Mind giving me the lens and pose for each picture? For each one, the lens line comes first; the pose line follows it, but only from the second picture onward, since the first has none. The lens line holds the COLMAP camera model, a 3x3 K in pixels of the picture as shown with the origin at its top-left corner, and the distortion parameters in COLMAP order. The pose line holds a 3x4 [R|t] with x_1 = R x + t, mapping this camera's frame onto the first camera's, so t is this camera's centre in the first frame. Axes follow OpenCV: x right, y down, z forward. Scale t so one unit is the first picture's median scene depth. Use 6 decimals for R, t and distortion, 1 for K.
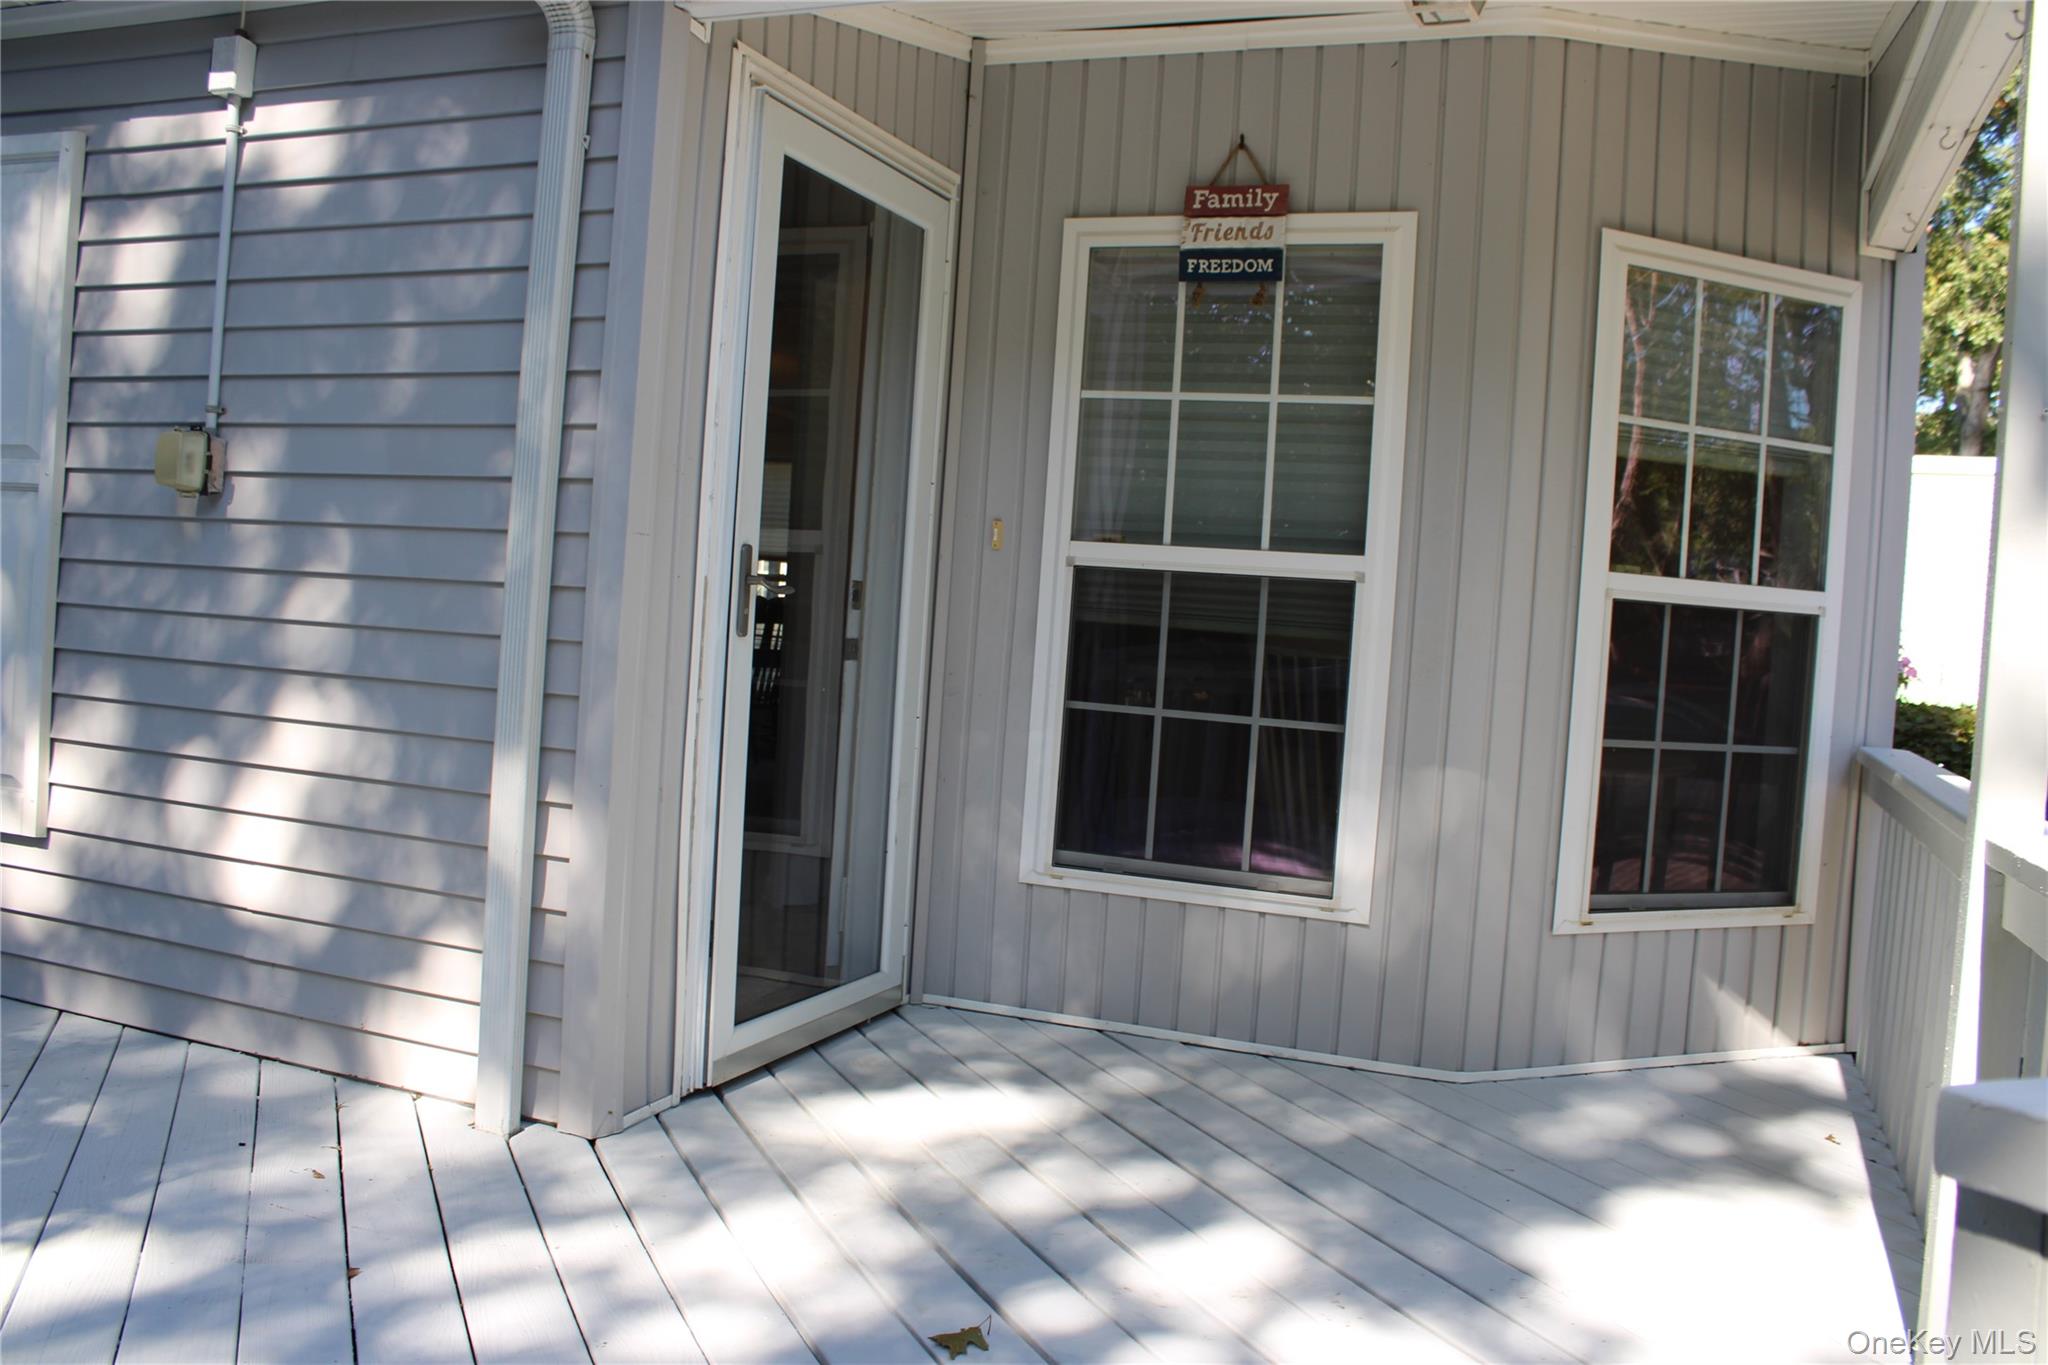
lens RADIAL K [[1698.1, 0, 1039.5], [0, 1698.1, 658.5], [0, 0, 1]] dist [-0.152084, 0.141350]
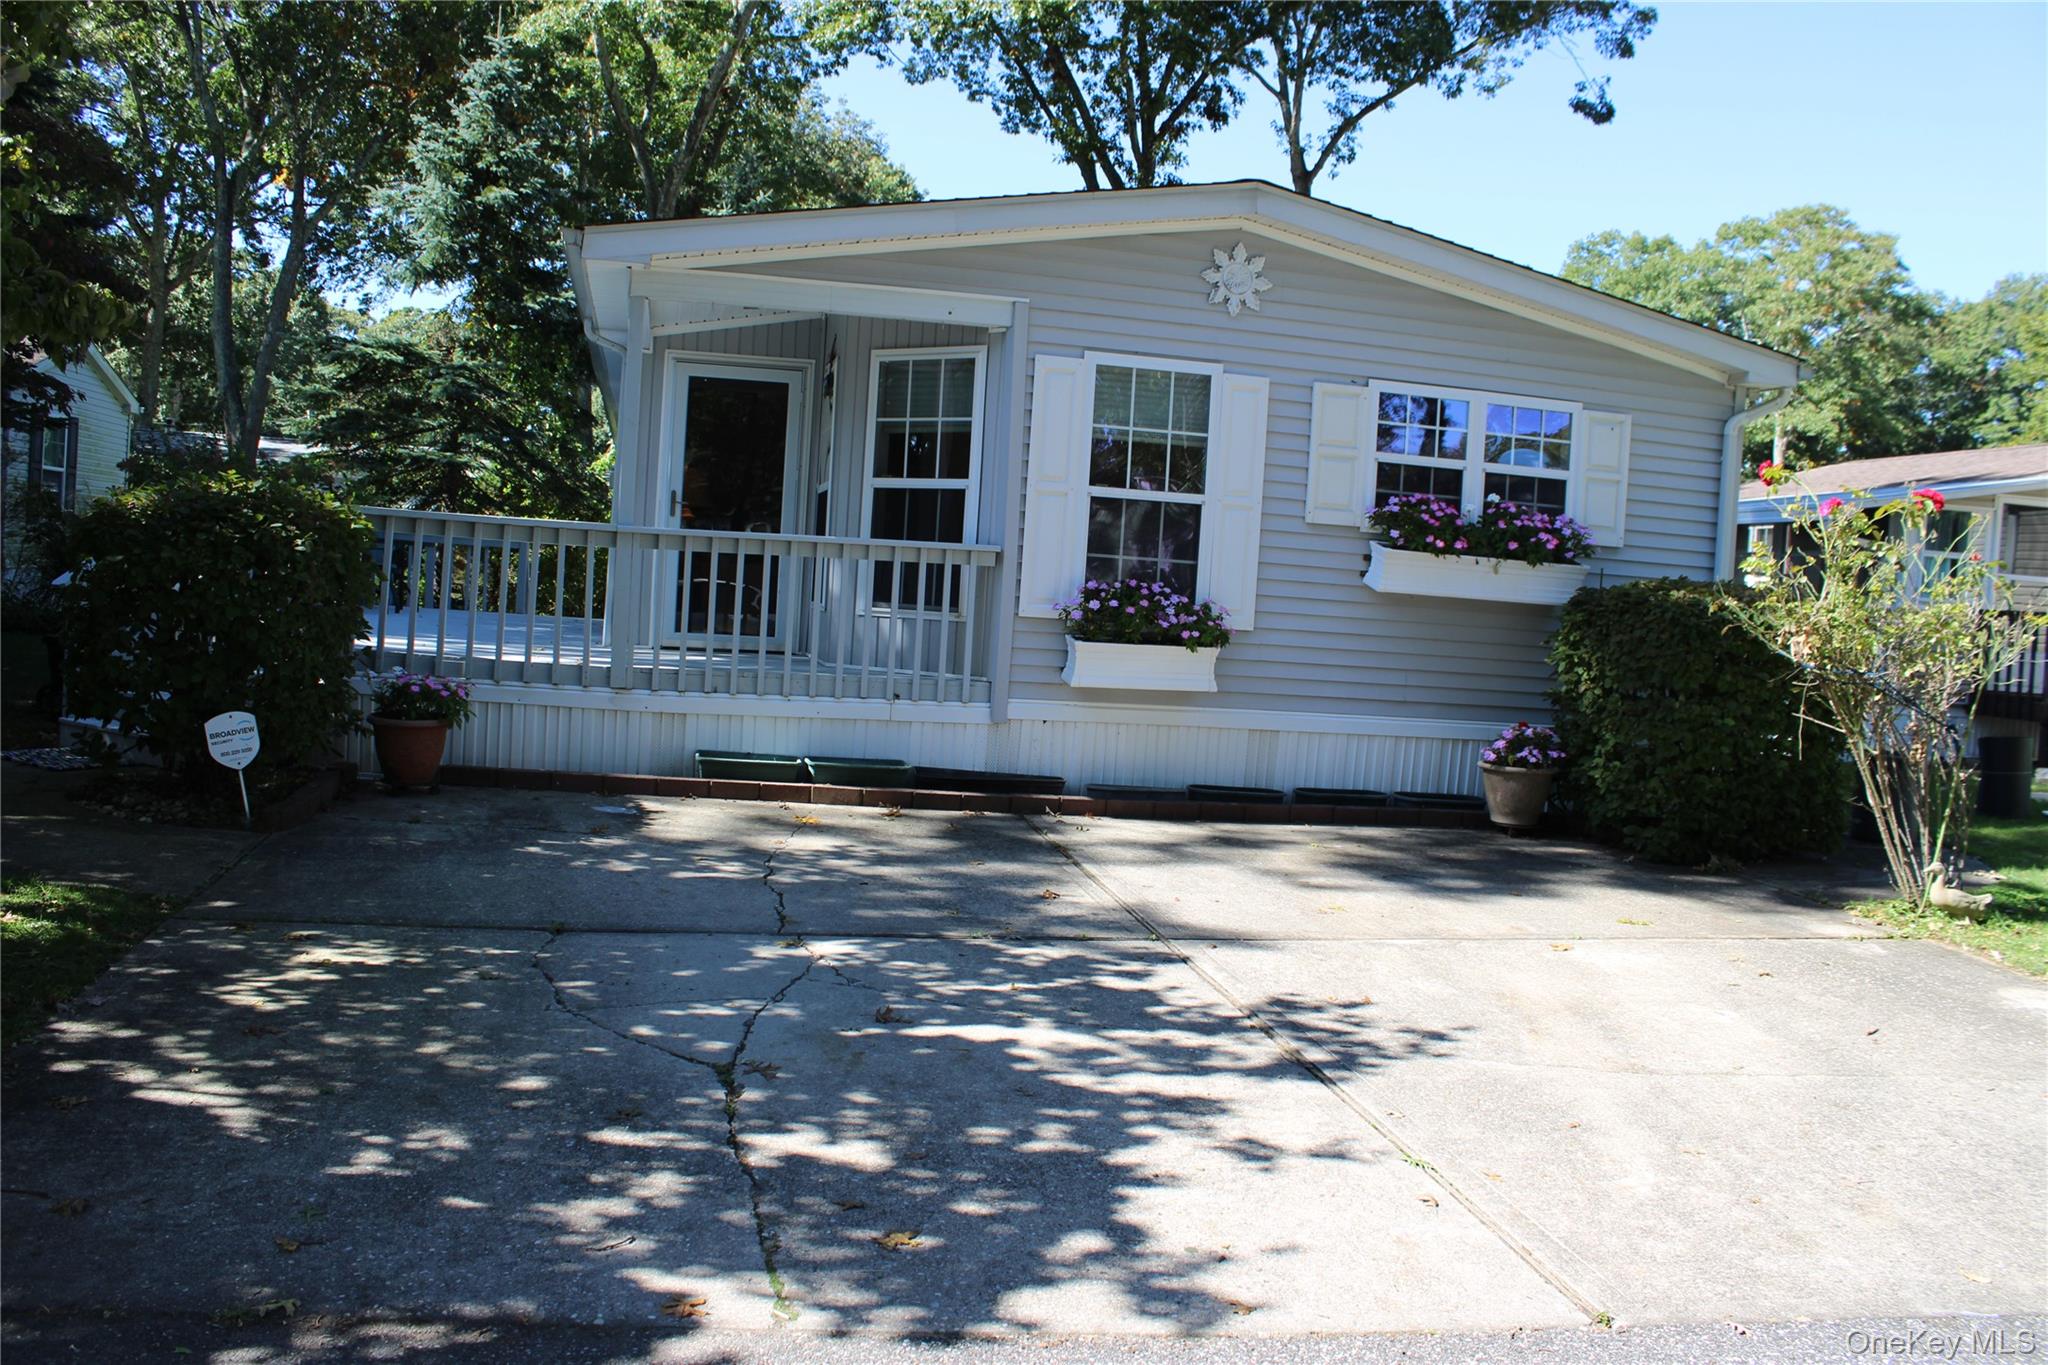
lens RADIAL K [[1812.6, 0, 1173.0], [0, 1812.6, 675.3], [0, 0, 1]] dist [-0.170884, 0.130500]
pose [[0.600774, -0.000203, -0.799419, 2.922229], [-0.036194, 0.998968, -0.027454, 0.332180], [0.798599, 0.045427, 0.600146, -0.351787]]
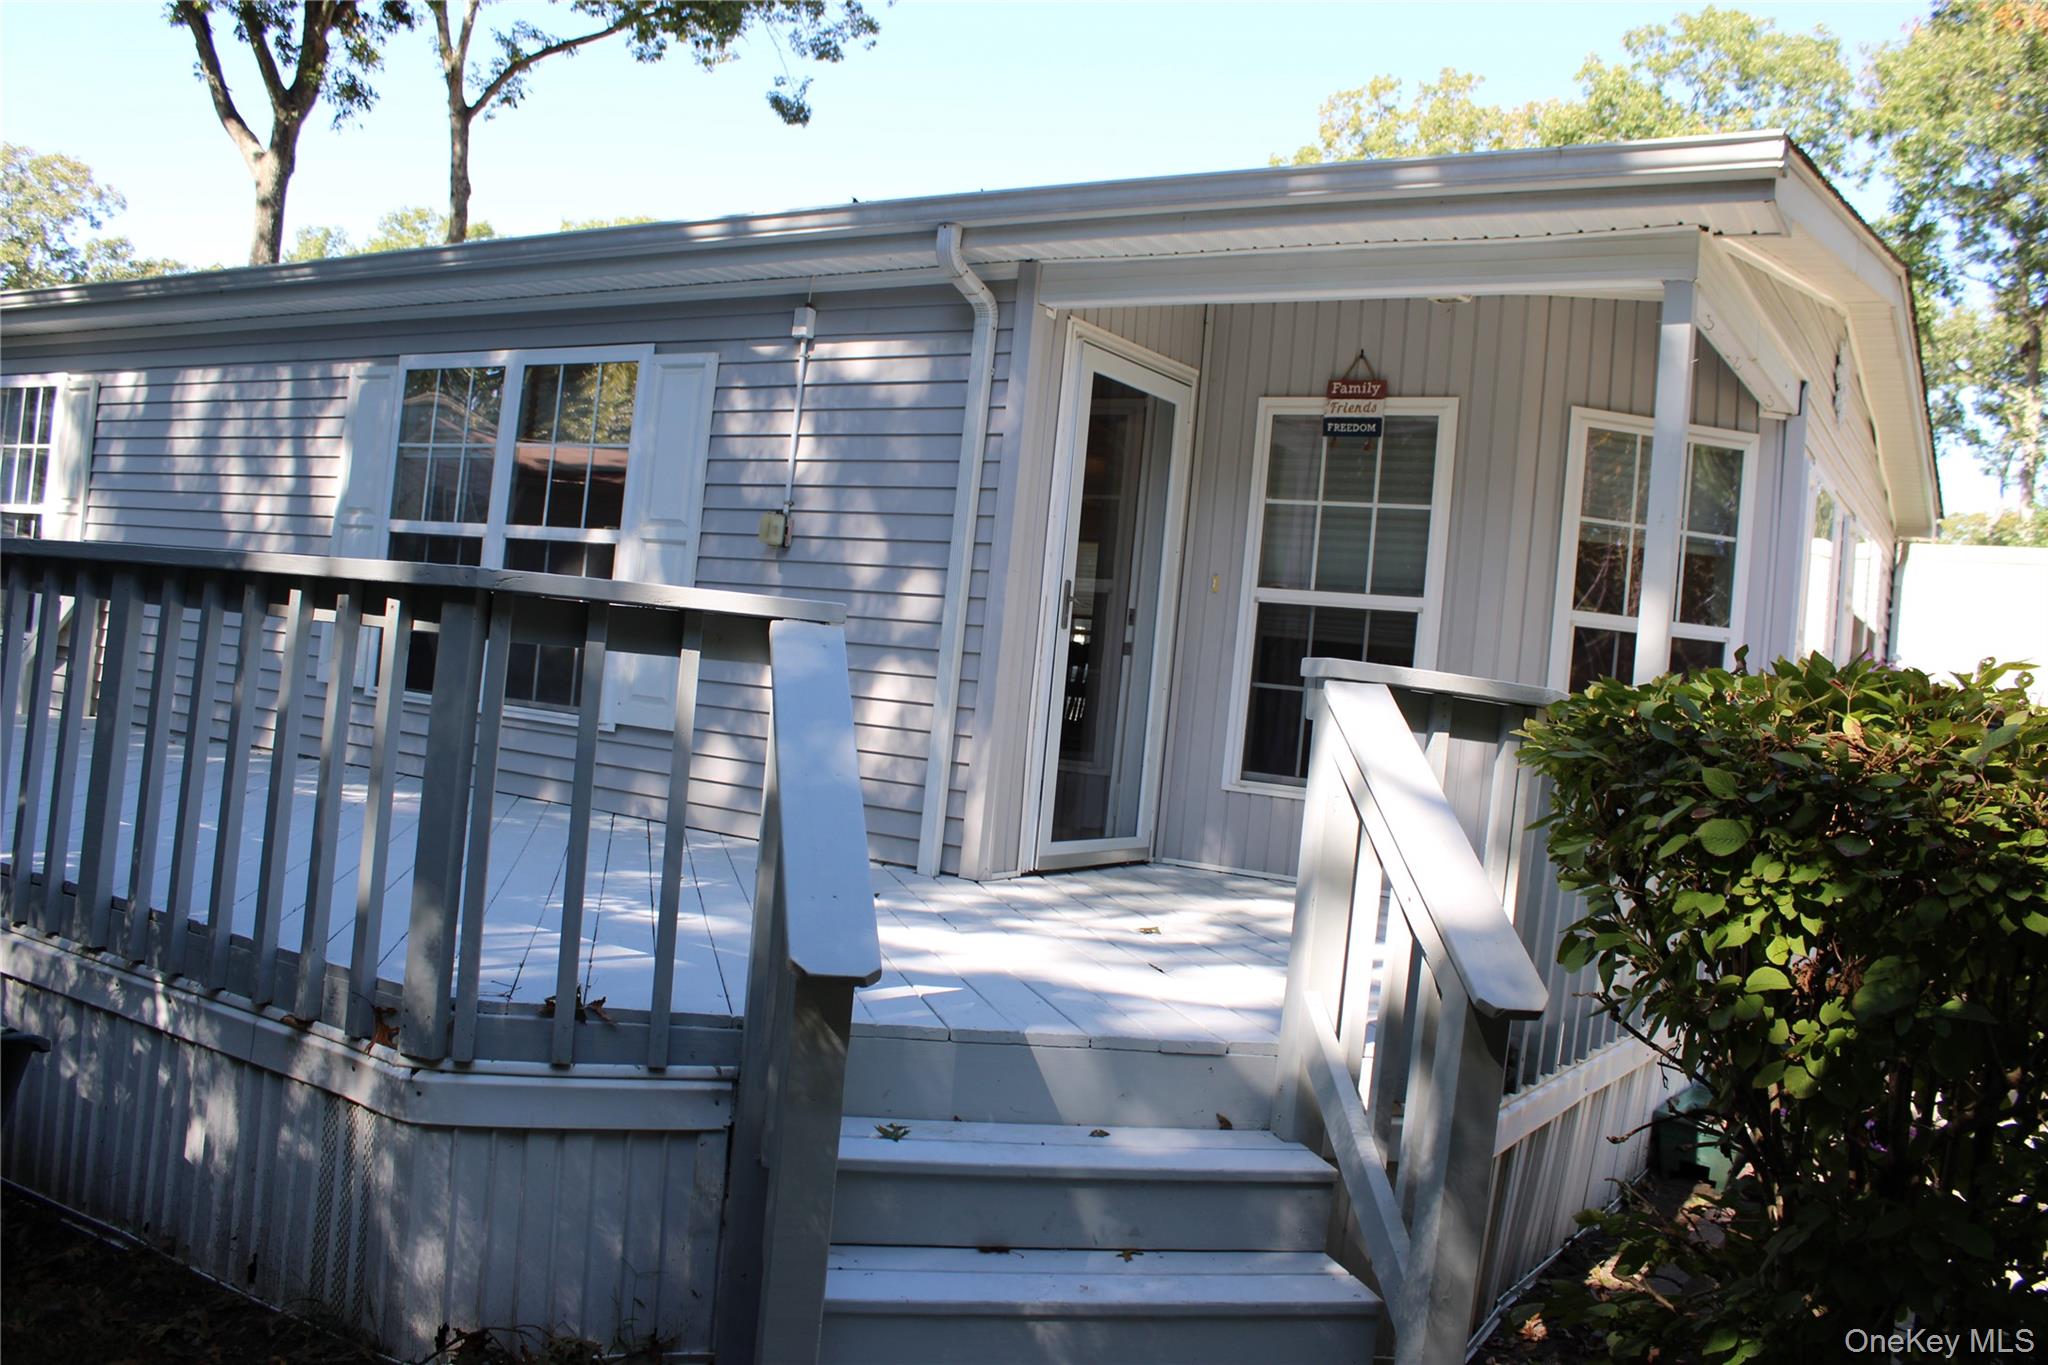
lens RADIAL K [[1717.4, 0, 1032.2], [0, 1717.4, 660.2], [0, 0, 1]] dist [-0.165004, 0.150551]
pose [[0.981315, 0.027726, -0.190398, 0.130578], [-0.037389, 0.998178, -0.047348, 0.096540], [0.188738, 0.053582, 0.980565, -0.744361]]
